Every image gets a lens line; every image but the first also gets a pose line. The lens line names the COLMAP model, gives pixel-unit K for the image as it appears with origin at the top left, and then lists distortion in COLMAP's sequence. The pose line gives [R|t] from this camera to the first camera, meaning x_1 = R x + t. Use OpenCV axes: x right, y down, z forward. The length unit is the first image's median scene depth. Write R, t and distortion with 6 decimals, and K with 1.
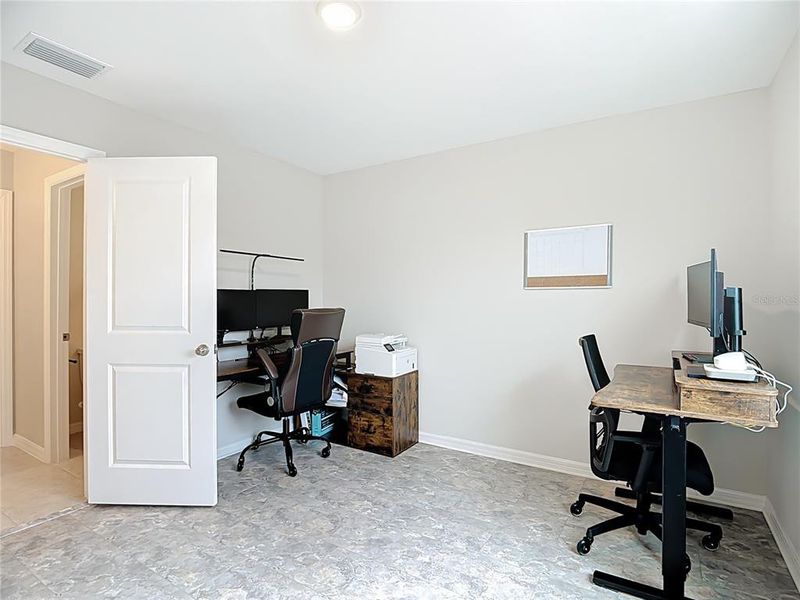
lens RADIAL K [[424.0, 0, 400.0], [0, 424.0, 300.0], [0, 0, 1]] dist [0.001023, -0.010150]
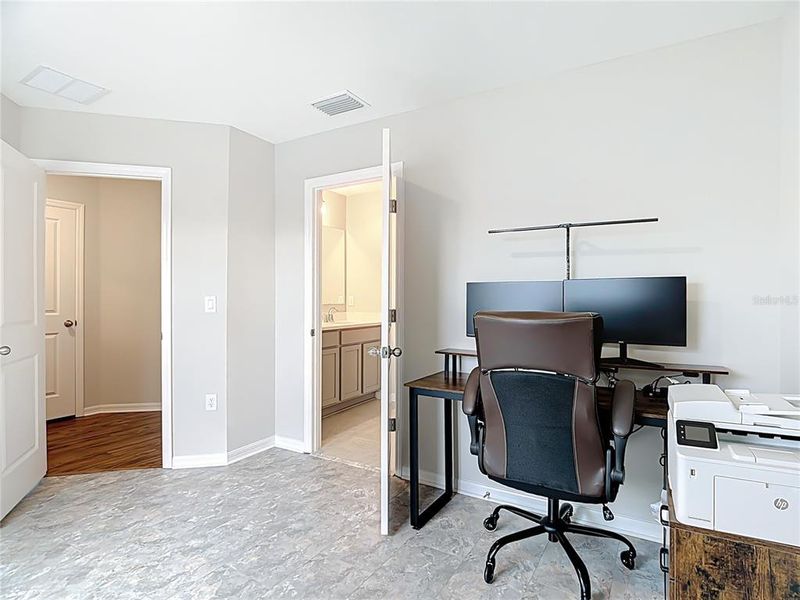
lens RADIAL K [[424.0, 0, 400.0], [0, 424.0, 300.0], [0, 0, 1]] dist [0.001023, -0.010150]
pose [[0.021719, 0.007628, -0.999735, 0.443524], [-0.001723, 0.999970, 0.007592, 0.001871], [0.999763, 0.001557, 0.021732, 1.066976]]
